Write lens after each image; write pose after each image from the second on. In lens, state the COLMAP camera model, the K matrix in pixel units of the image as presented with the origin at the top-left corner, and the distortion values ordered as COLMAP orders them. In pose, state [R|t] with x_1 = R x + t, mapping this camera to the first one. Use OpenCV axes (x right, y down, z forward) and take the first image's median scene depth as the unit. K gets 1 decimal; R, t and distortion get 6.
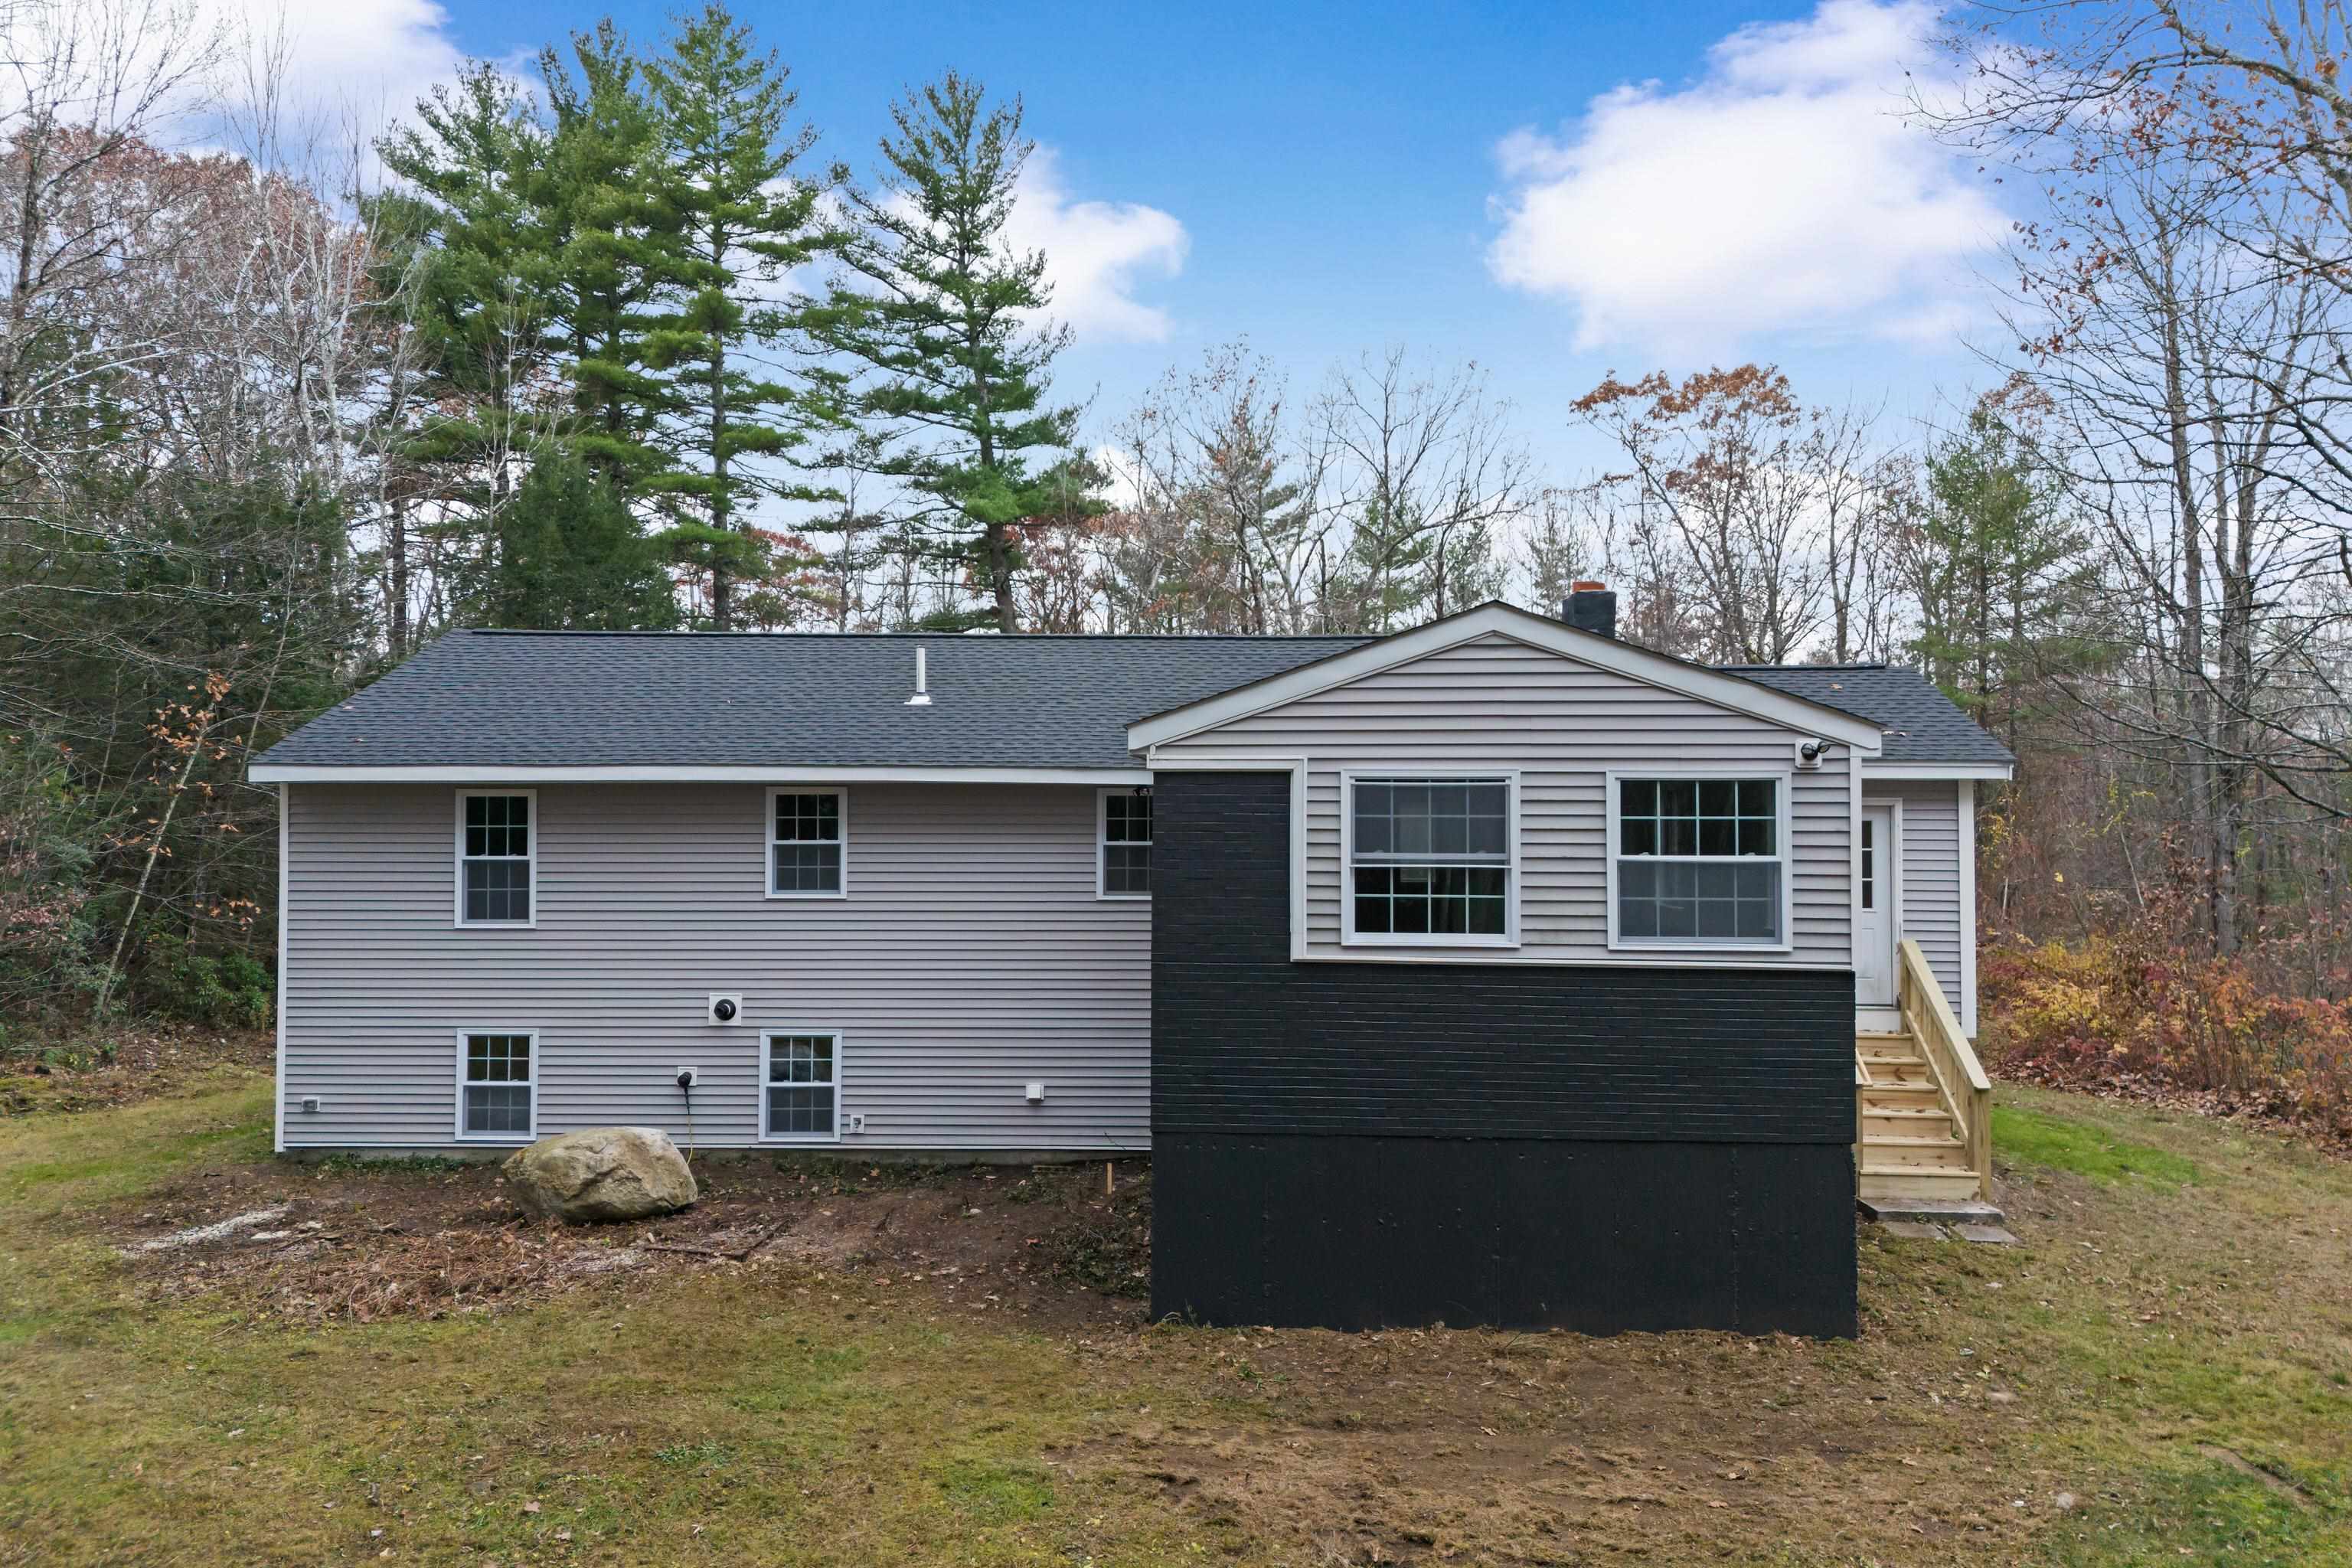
lens RADIAL K [[1744.8, 0, 1176.0], [0, 1744.8, 784.0], [0, 0, 1]] dist [0.076536, -0.078232]
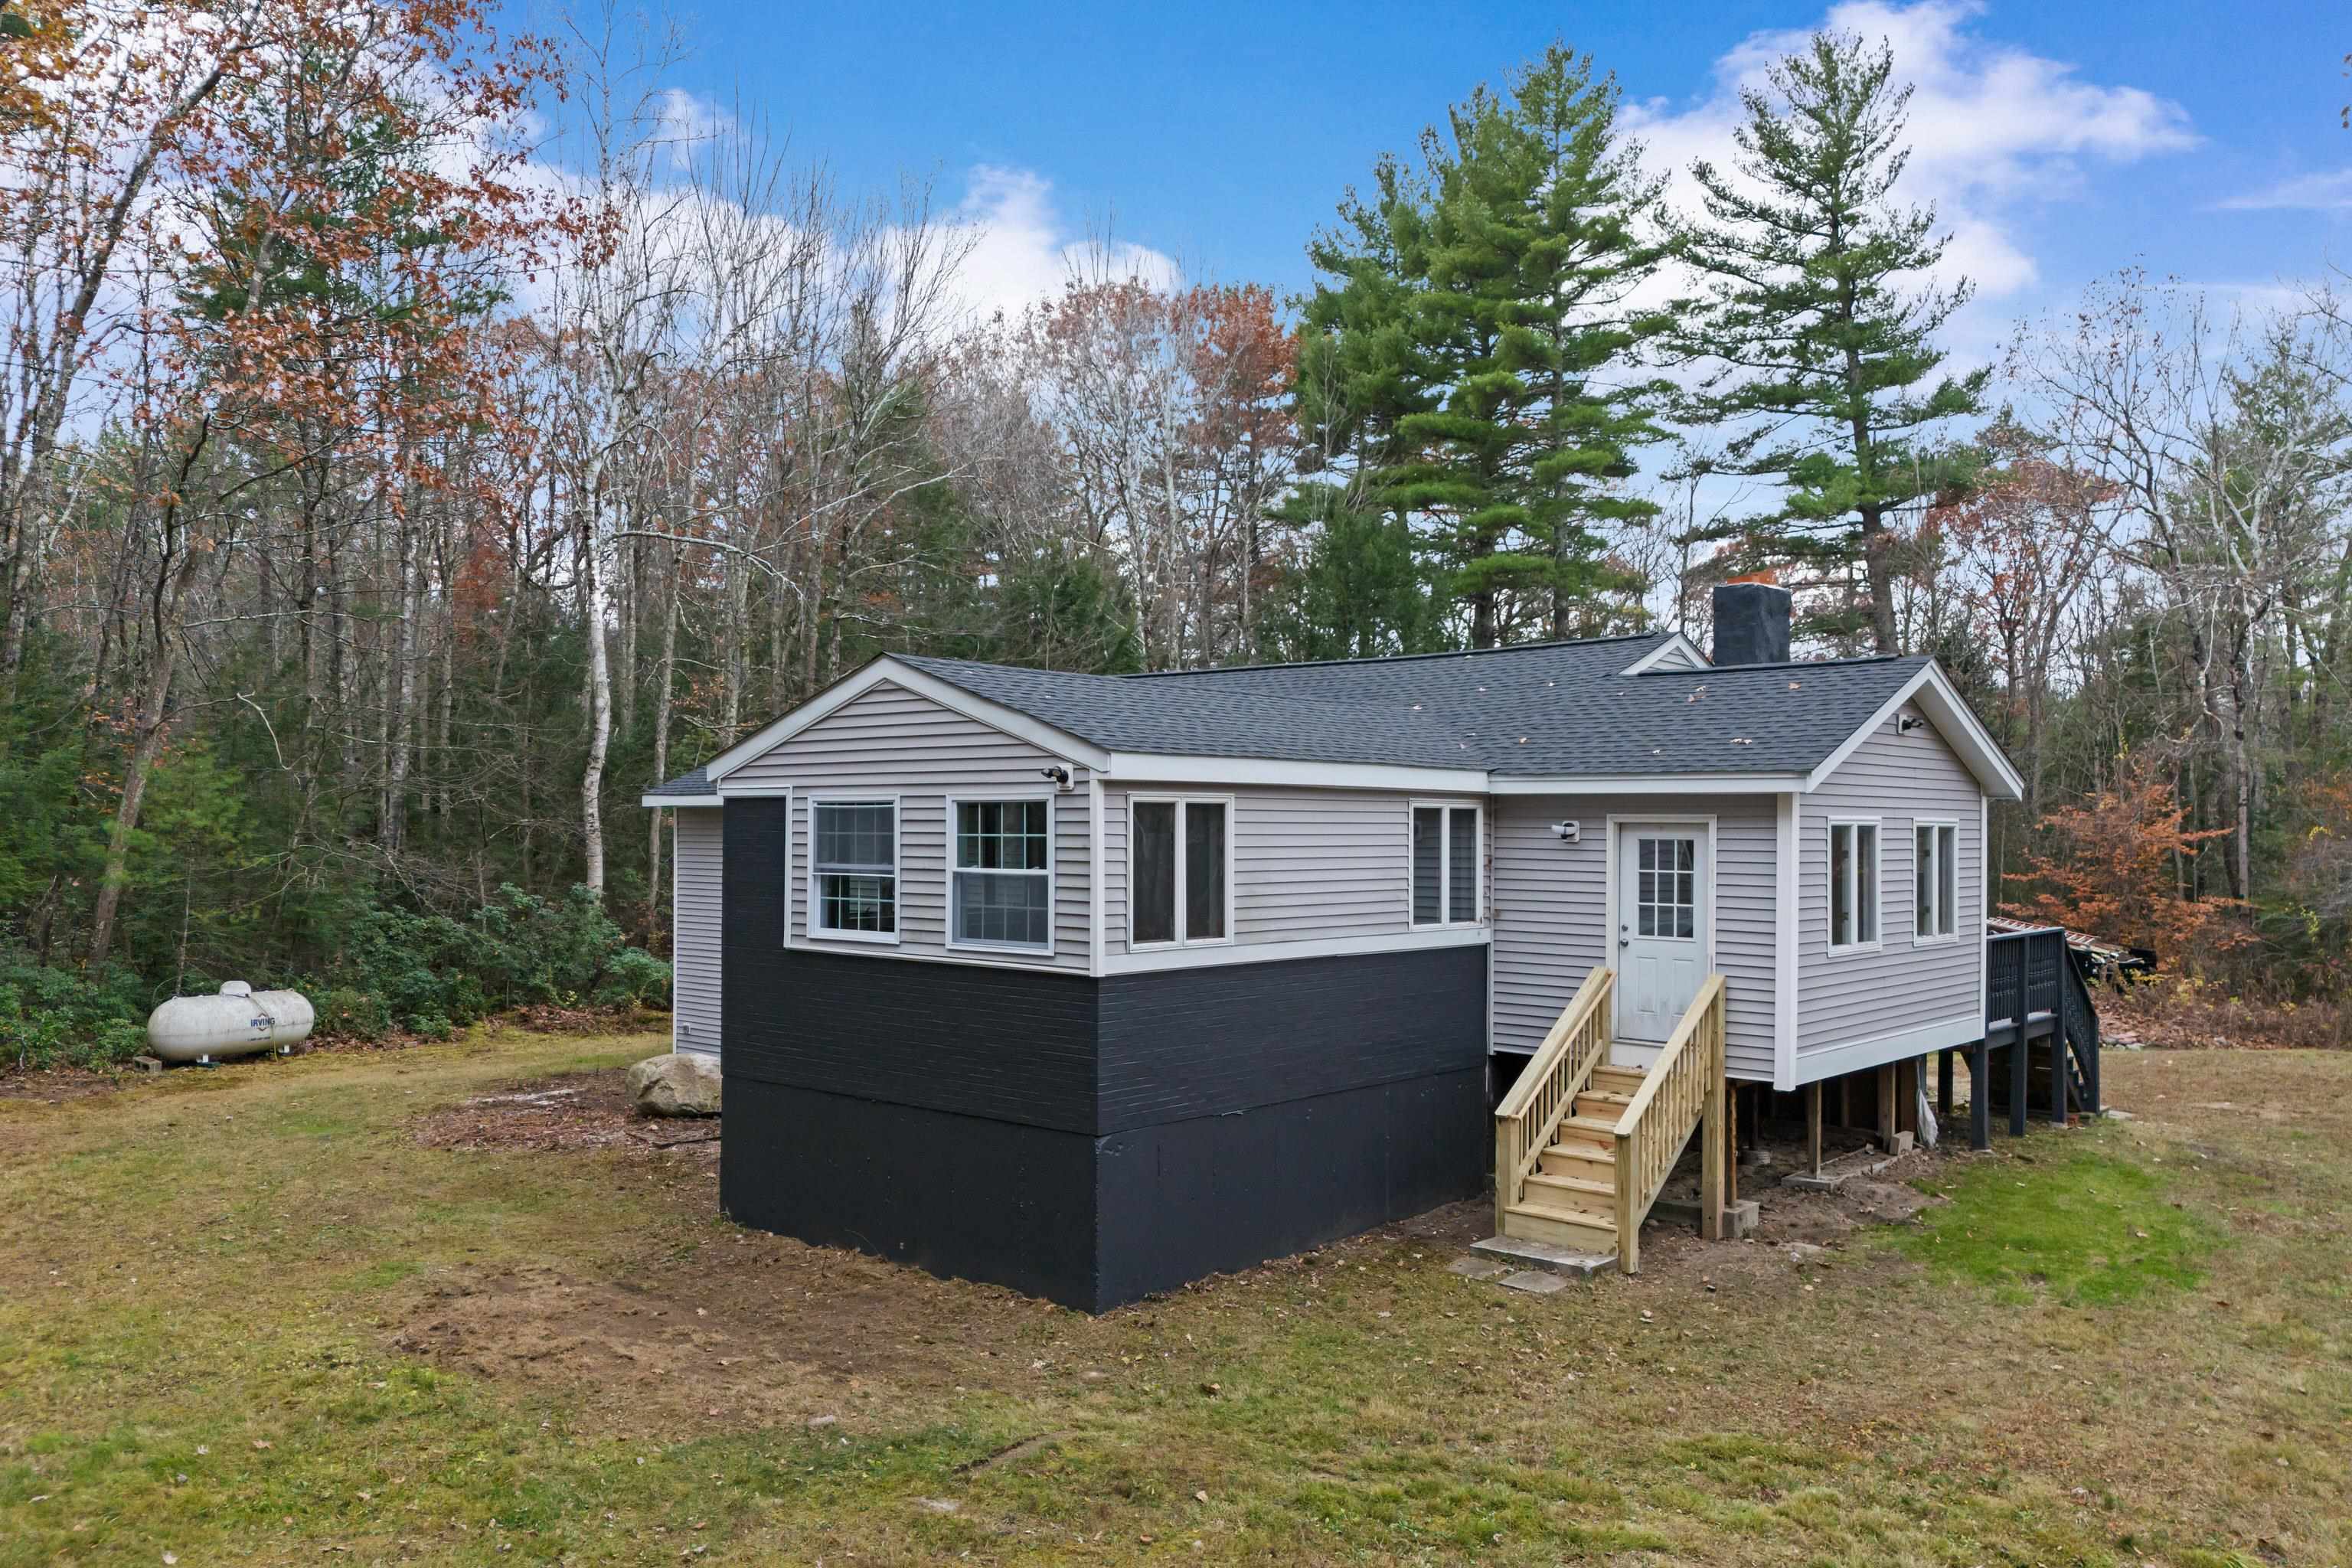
lens RADIAL K [[1776.6, 0, 1172.6], [0, 1776.6, 816.5], [0, 0, 1]] dist [0.083385, -0.081608]
pose [[0.774515, -0.001474, -0.632554, 0.752668], [0.008562, 0.999930, 0.008154, -0.000904], [0.632498, -0.011732, 0.774473, 0.123891]]
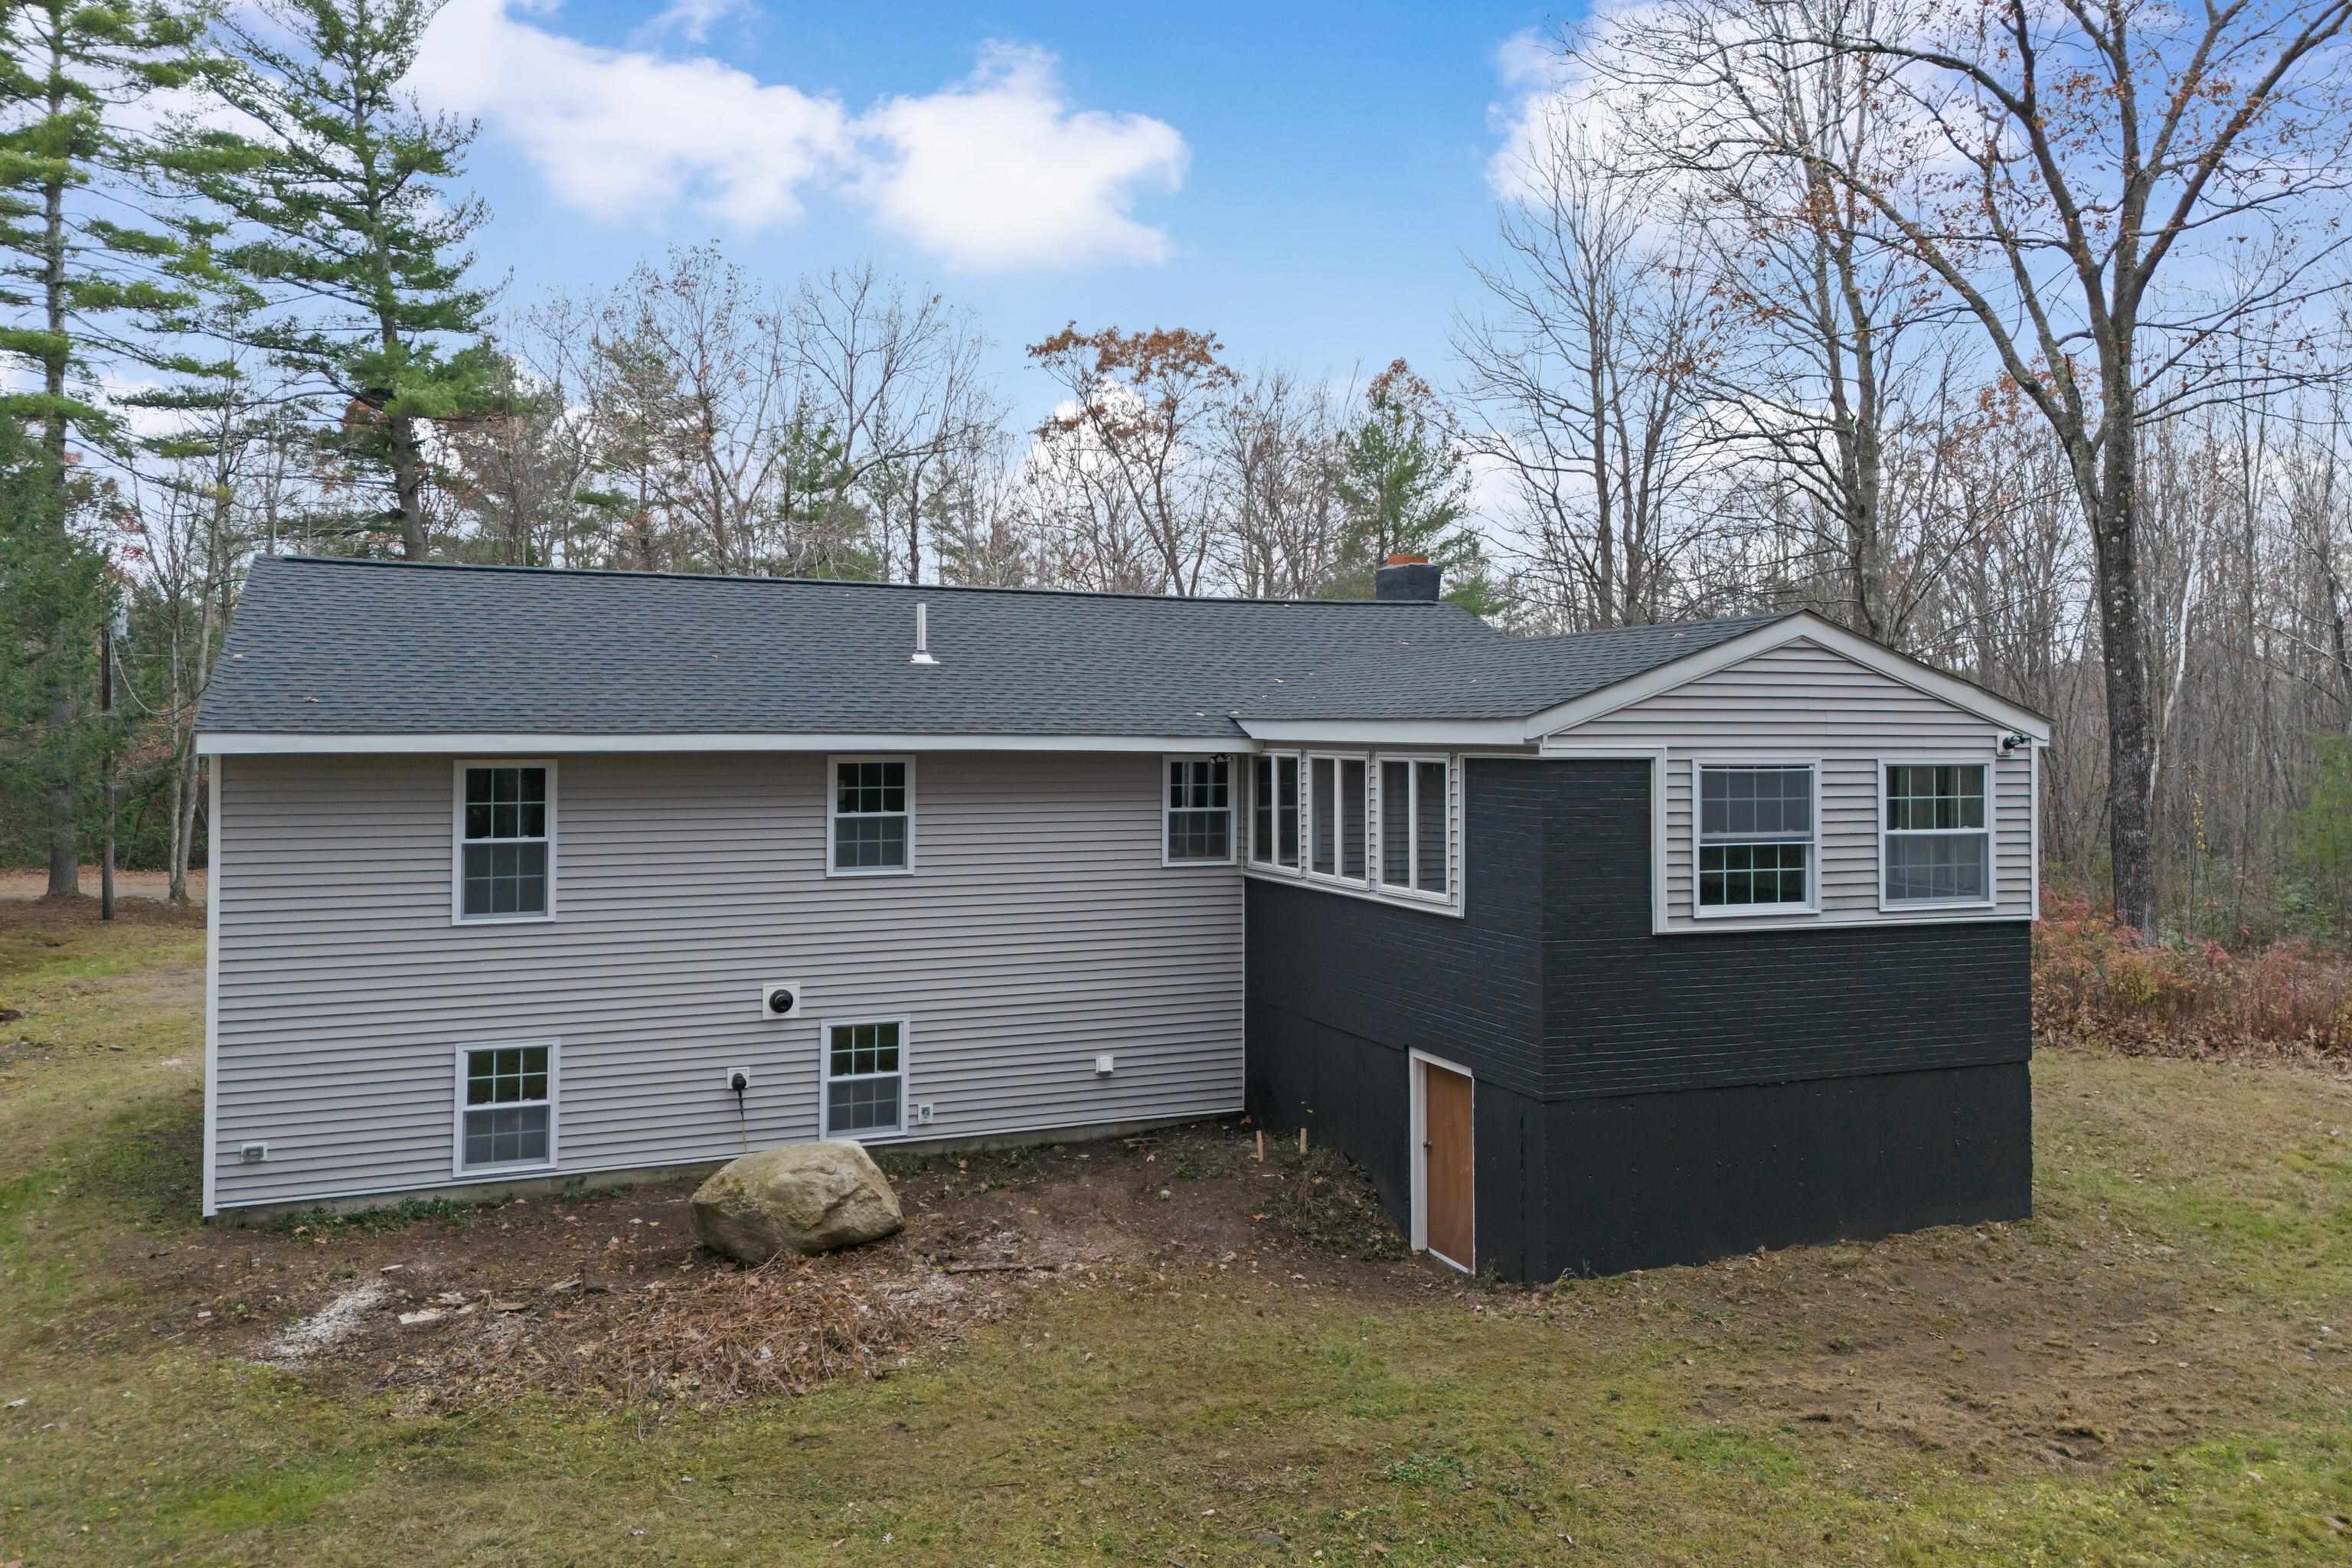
lens RADIAL K [[1743.9, 0, 1177.9], [0, 1743.9, 713.0], [0, 0, 1]] dist [0.074343, -0.072425]
pose [[0.904091, 0.005040, 0.427311, -0.460755], [-0.008551, 0.999944, 0.006297, -0.027974], [-0.427255, -0.009347, 0.904083, 0.094594]]
